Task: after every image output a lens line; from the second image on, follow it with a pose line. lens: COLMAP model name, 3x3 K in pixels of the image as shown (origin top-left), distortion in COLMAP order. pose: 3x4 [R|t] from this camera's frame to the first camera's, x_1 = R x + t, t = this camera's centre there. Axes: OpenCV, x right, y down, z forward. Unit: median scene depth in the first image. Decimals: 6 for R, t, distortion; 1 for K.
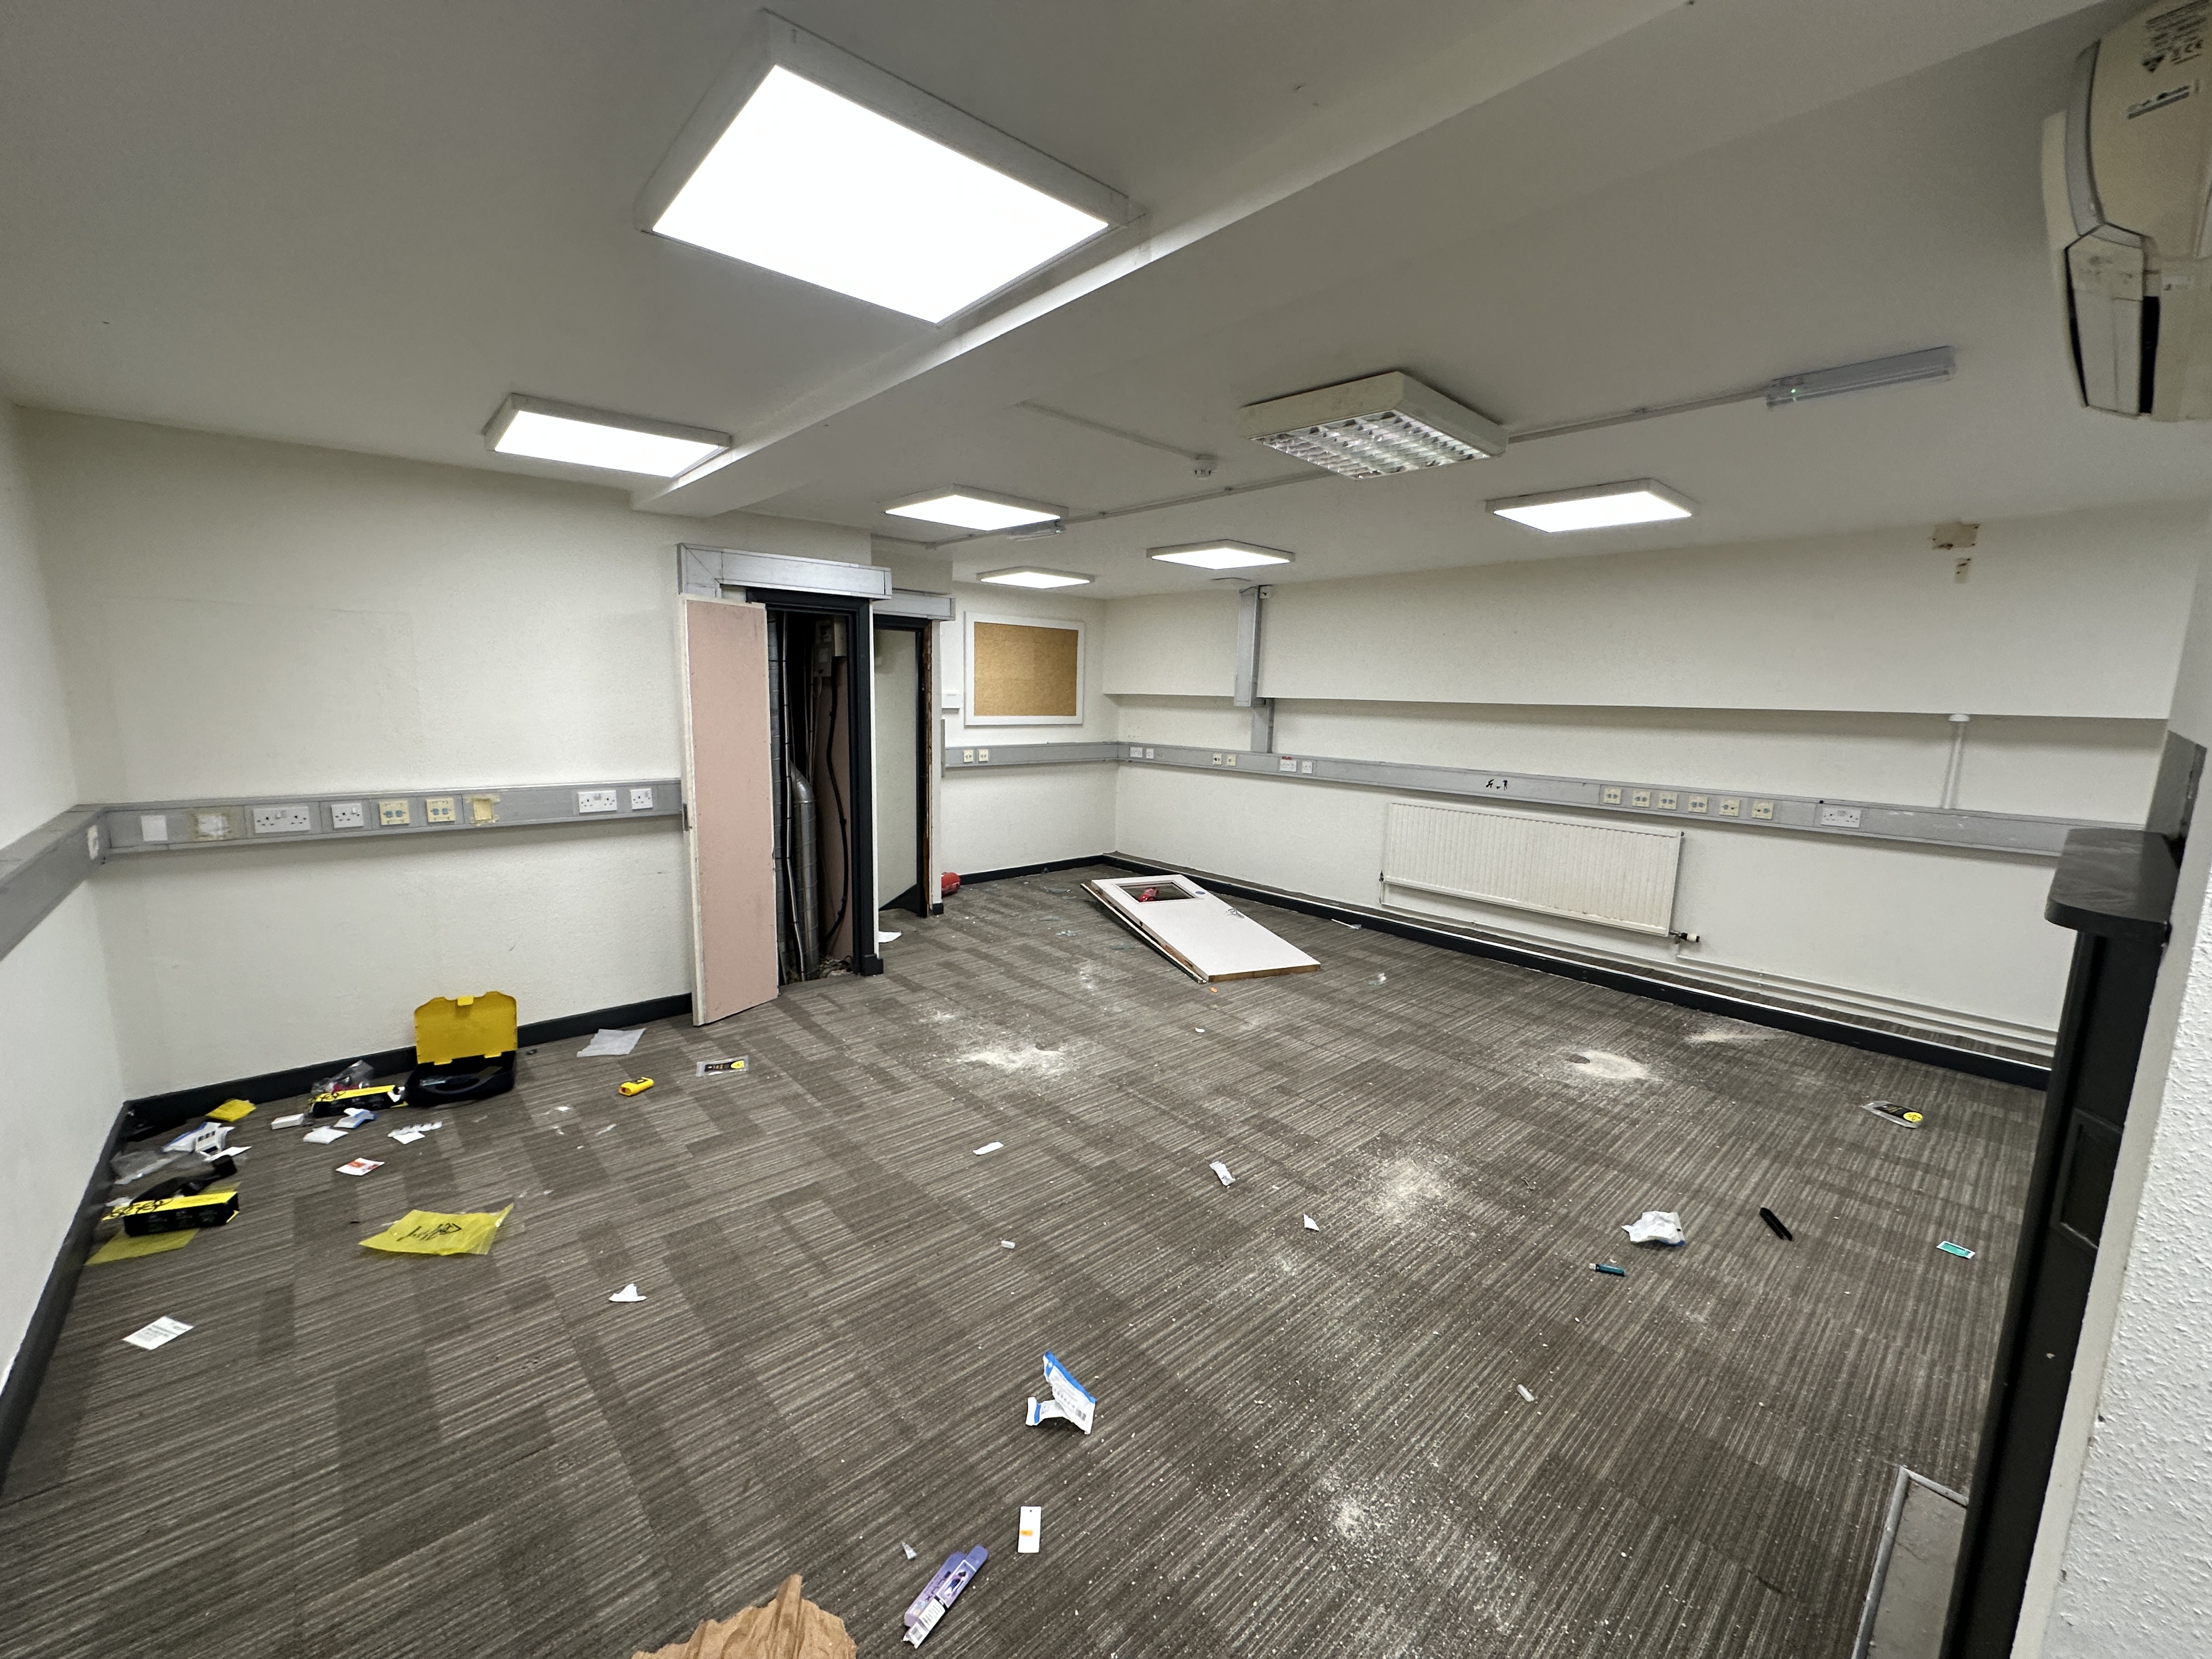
lens RADIAL K [[881.7, 0, 1103.7], [0, 881.7, 830.4], [0, 0, 1]] dist [-0.002750, 0.000430]
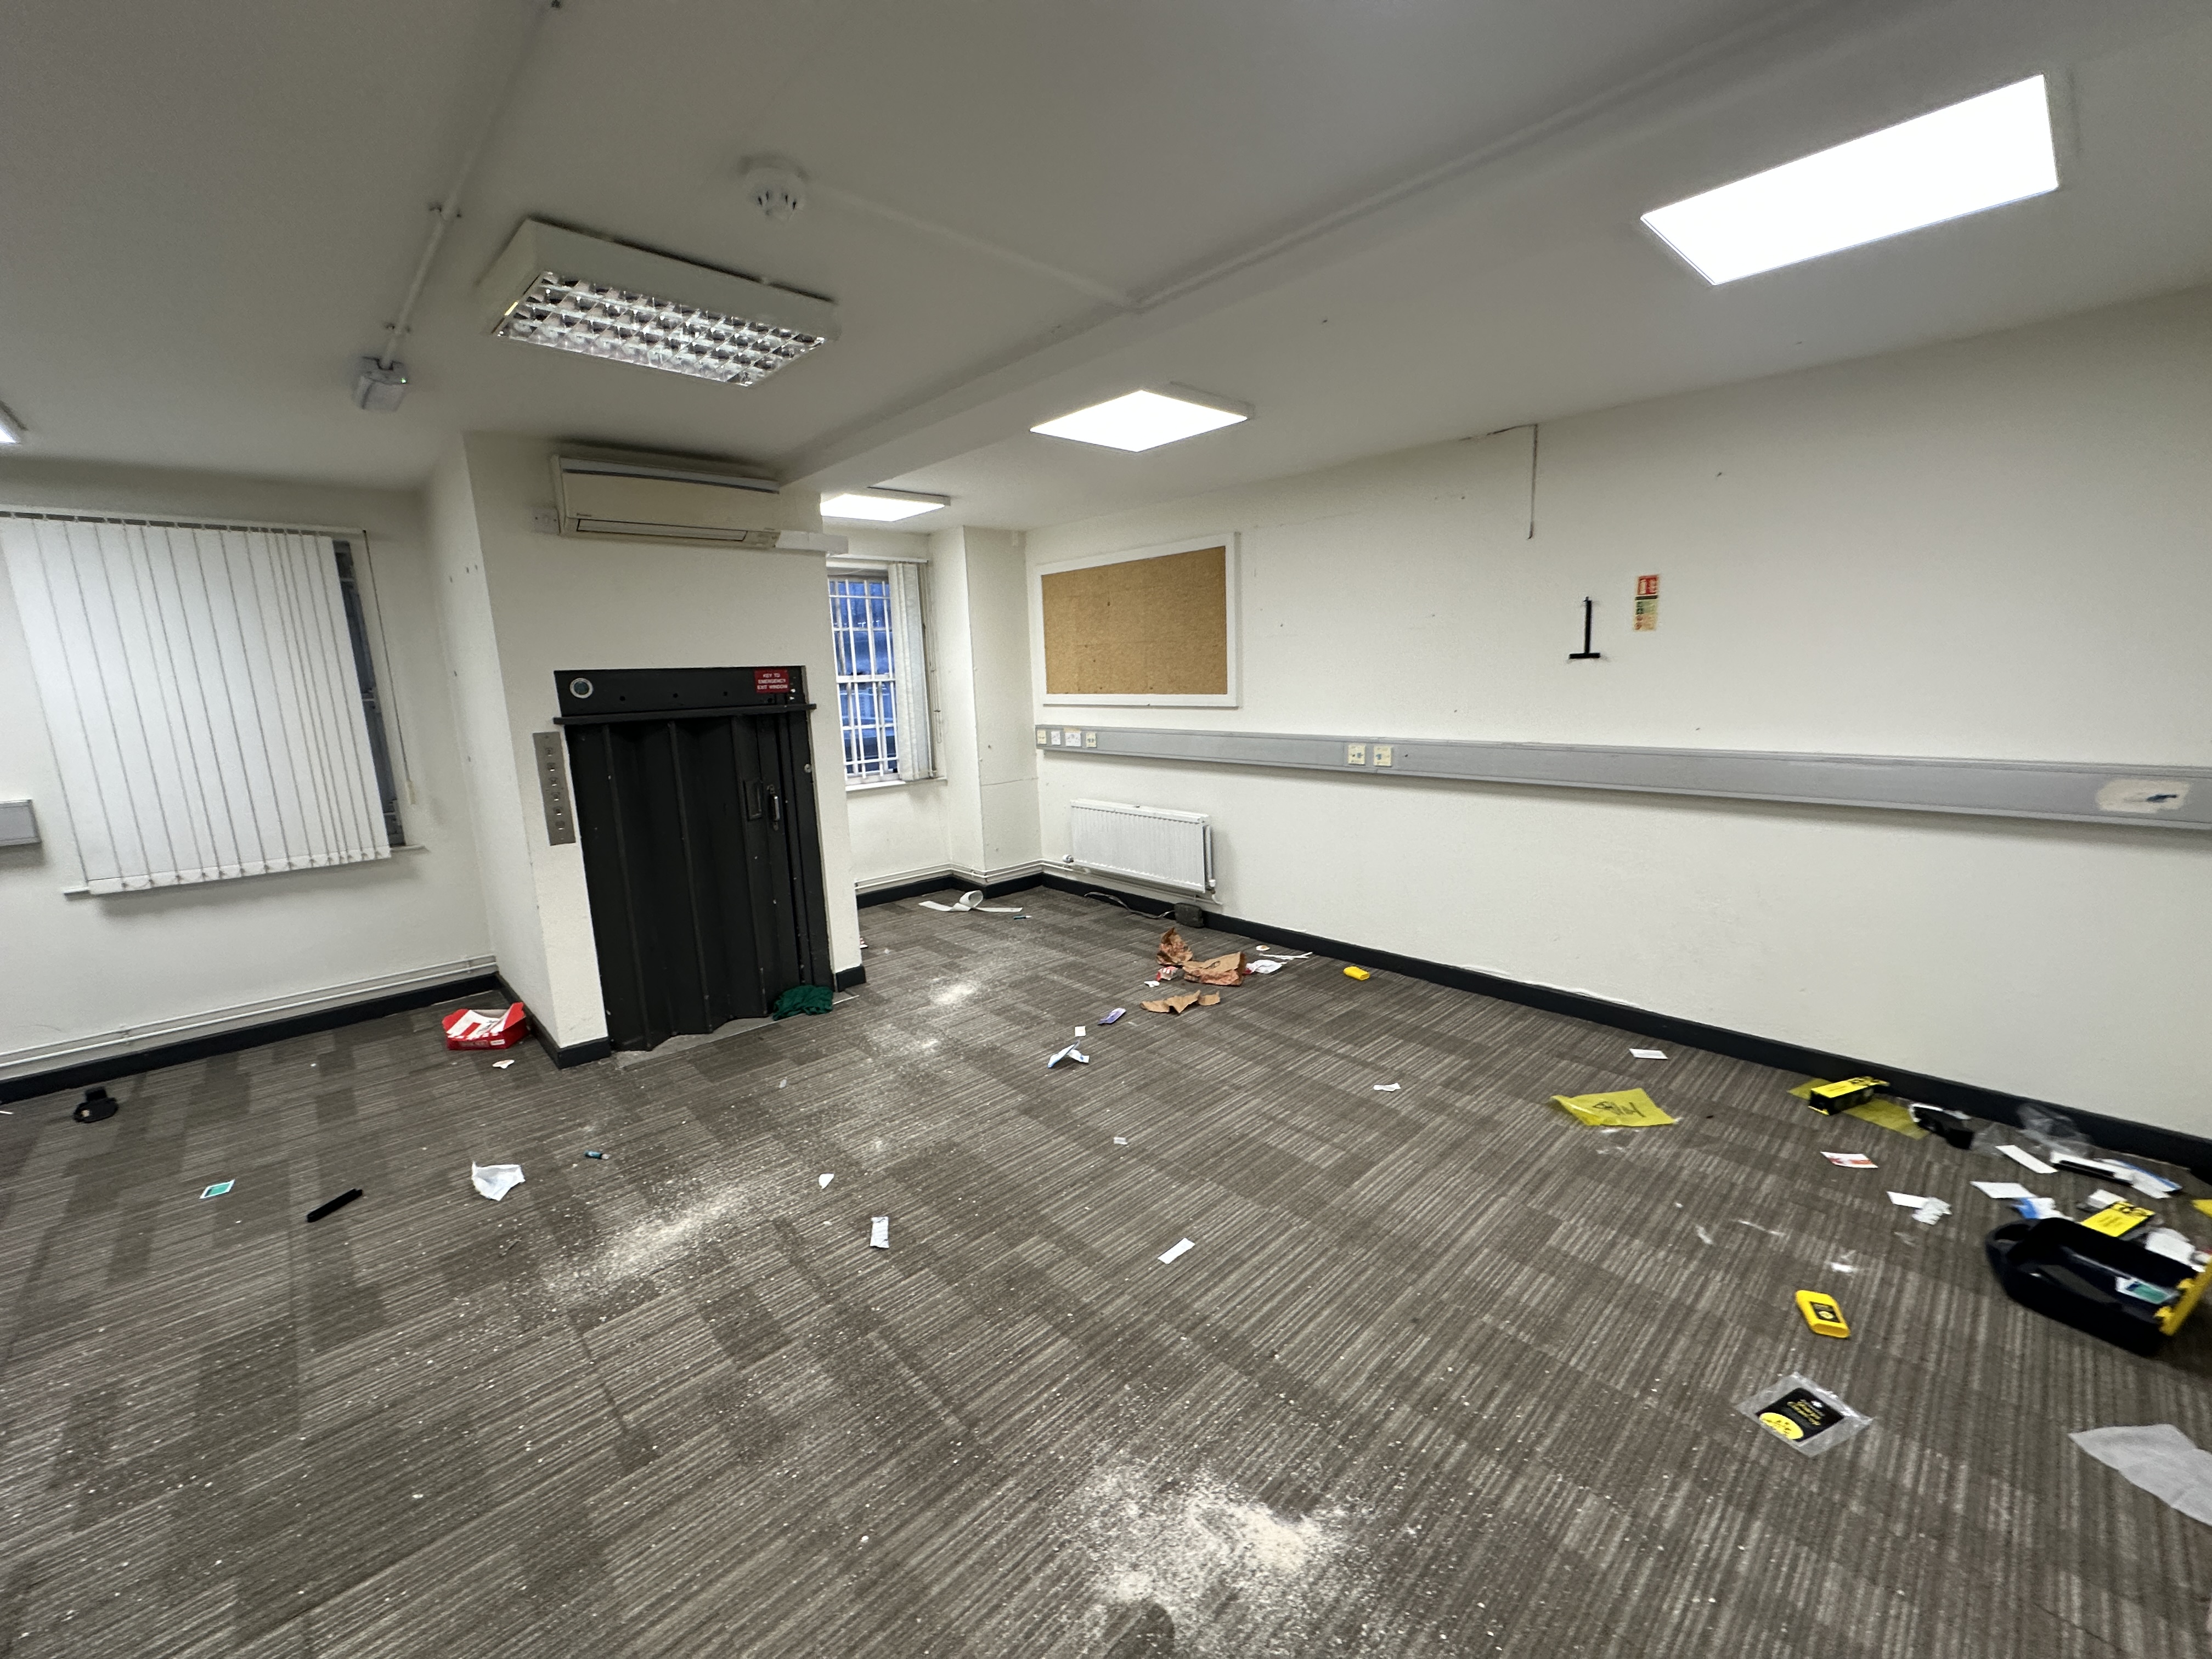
lens RADIAL K [[881.7, 0, 1103.7], [0, 881.7, 830.4], [0, 0, 1]] dist [-0.002750, 0.000430]
pose [[-0.999775, 0.014557, -0.015428, -0.064598], [0.008541, 0.942037, 0.335400, -0.232180], [0.019416, 0.335193, -0.941949, 1.624240]]
